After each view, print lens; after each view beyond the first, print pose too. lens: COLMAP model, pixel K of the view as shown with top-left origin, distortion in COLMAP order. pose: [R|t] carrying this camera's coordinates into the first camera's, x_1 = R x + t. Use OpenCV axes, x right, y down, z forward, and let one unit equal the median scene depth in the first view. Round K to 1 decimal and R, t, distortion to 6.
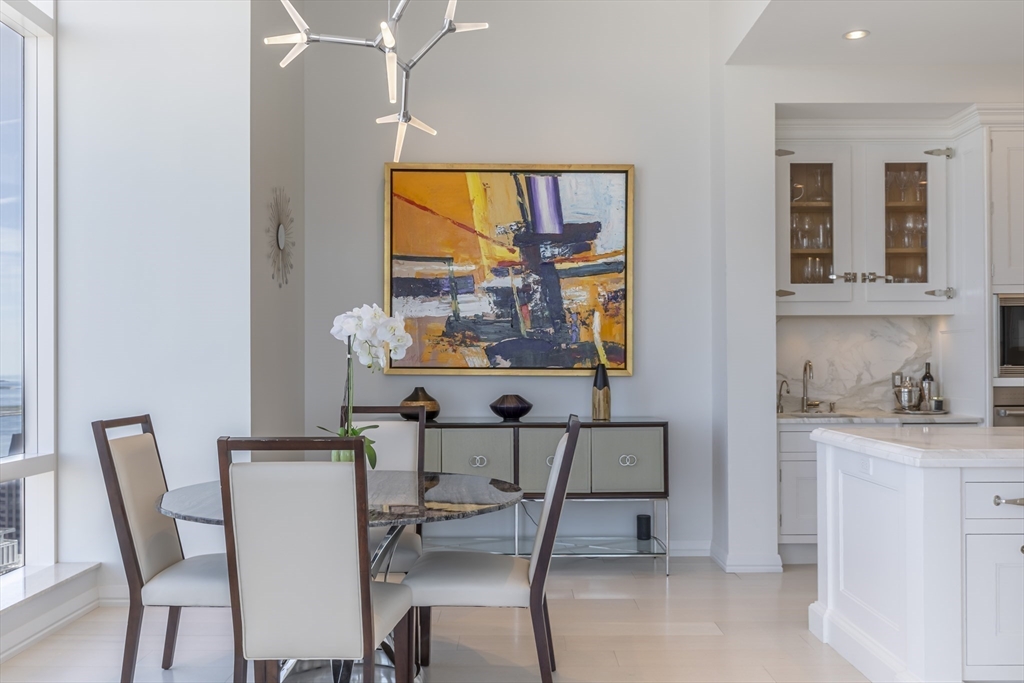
lens RADIAL K [[865.5, 0, 515.5], [0, 865.5, 361.4], [0, 0, 1]] dist [0.001613, 0.002632]
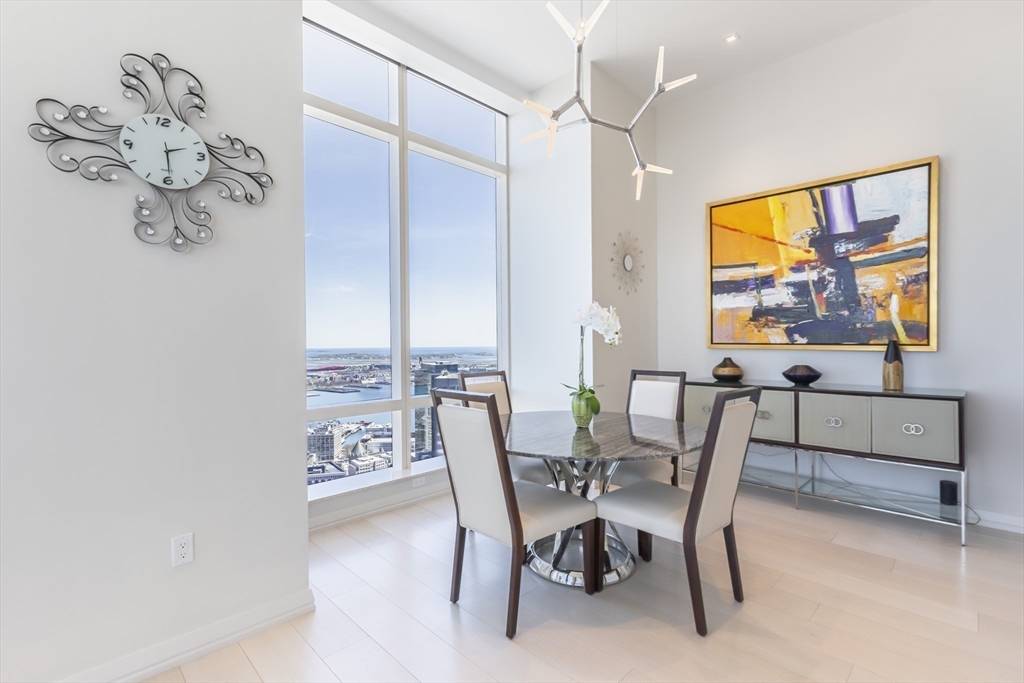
lens RADIAL K [[465.2, 0, 511.6], [0, 465.2, 344.1], [0, 0, 1]] dist [0.000031, 0.000088]
pose [[0.705328, 0.000570, -0.708881, 0.172439], [0.007817, 0.999933, 0.008582, -0.001506], [0.708838, -0.011594, 0.705276, 0.211143]]
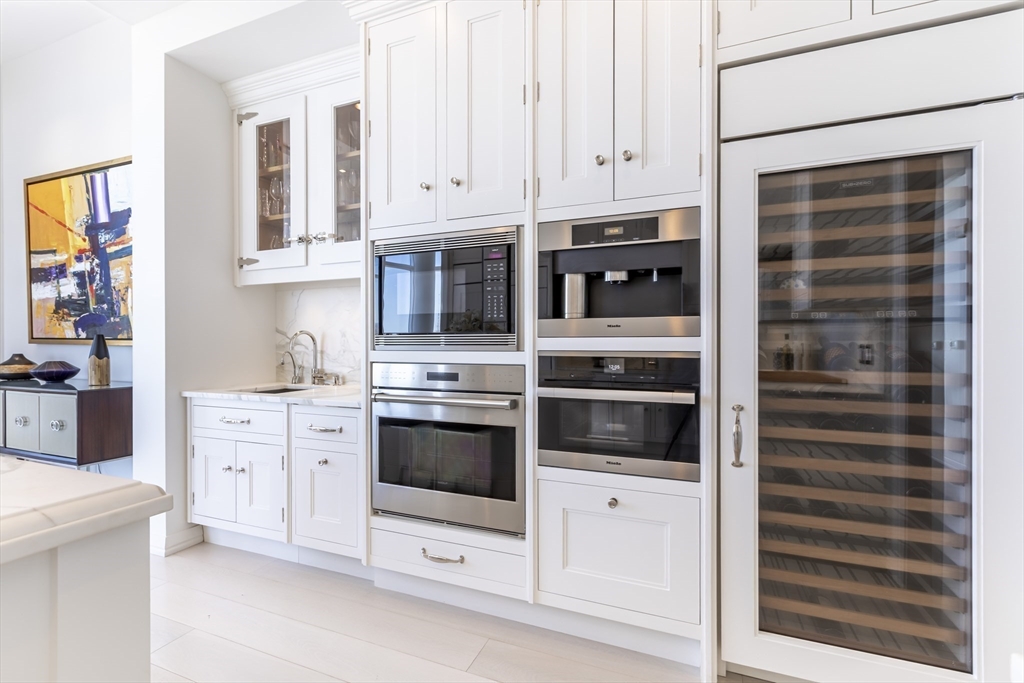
lens RADIAL K [[465.2, 0, 511.6], [0, 465.2, 344.1], [0, 0, 1]] dist [0.000031, 0.000088]
pose [[0.924246, 0.004189, -0.381776, 0.781316], [-0.000848, 0.999960, 0.008919, 0.008865], [0.381798, -0.007920, 0.924212, 0.632001]]
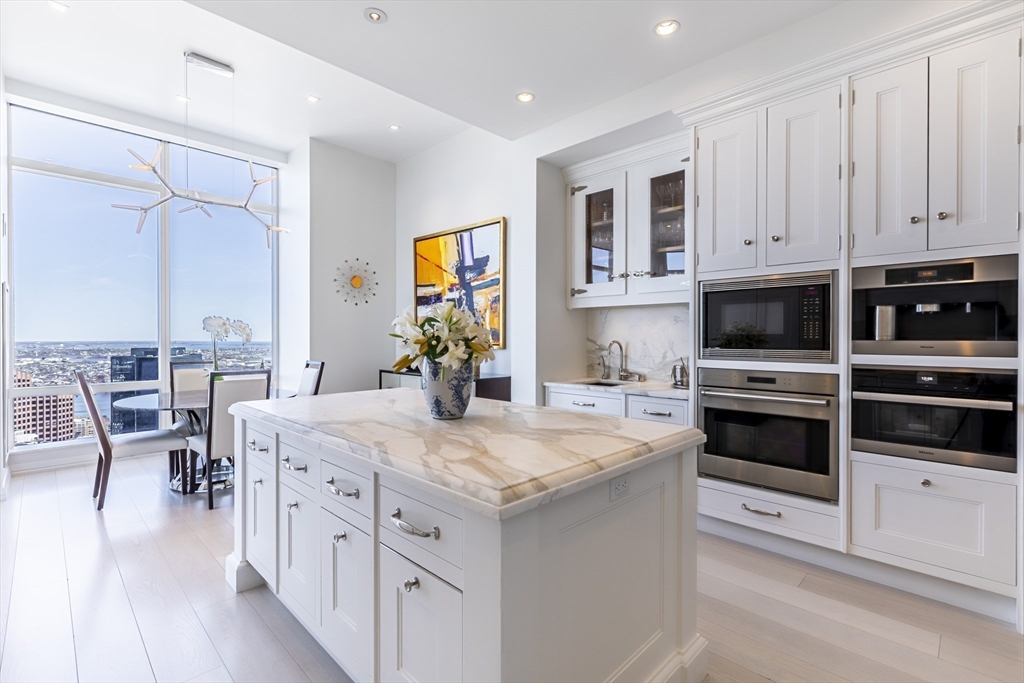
lens RADIAL K [[466.6, 0, 513.1], [0, 466.6, 339.2], [0, 0, 1]] dist [-0.000192, -0.000205]
pose [[0.708278, 0.008477, -0.705883, 0.756761], [-0.001608, 0.999945, 0.010395, -0.011187], [0.705932, -0.006227, 0.708252, 0.404568]]
